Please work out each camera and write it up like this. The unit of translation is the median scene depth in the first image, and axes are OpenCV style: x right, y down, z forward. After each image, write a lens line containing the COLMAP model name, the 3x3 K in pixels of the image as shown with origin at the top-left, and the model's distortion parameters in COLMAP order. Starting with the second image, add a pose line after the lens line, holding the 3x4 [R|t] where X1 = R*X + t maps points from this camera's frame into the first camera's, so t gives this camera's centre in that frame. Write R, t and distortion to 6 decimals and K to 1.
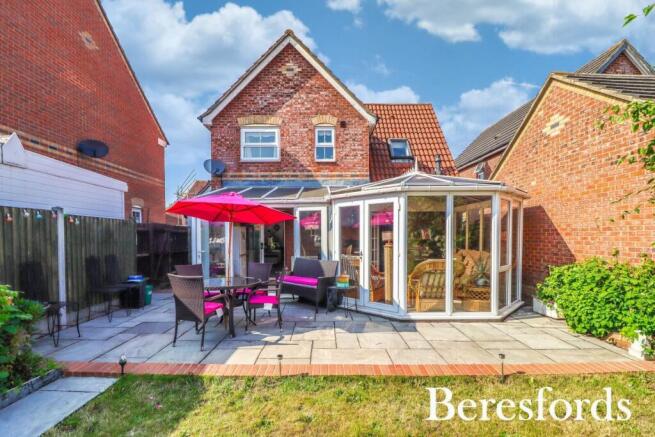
lens RADIAL K [[330.4, 0, 318.9], [0, 330.4, 238.7], [0, 0, 1]] dist [-0.002069, -0.000922]
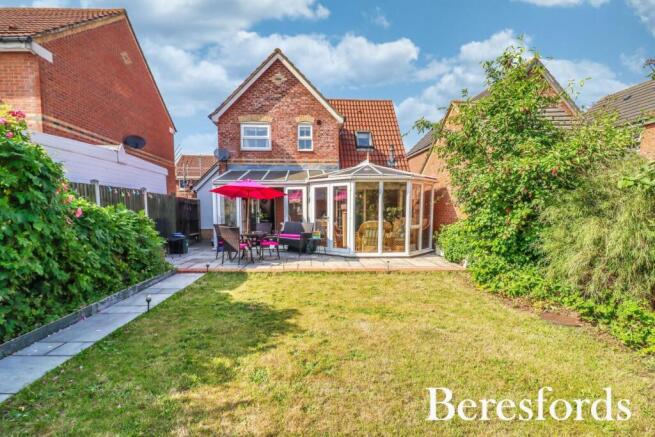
lens RADIAL K [[330.4, 0, 318.9], [0, 330.4, 238.7], [0, 0, 1]] dist [-0.002069, -0.000922]
pose [[0.998256, -0.001826, 0.058997, -0.006477], [-0.002817, 0.996908, 0.078528, 0.014633], [-0.058958, -0.078557, 0.995165, -0.396859]]
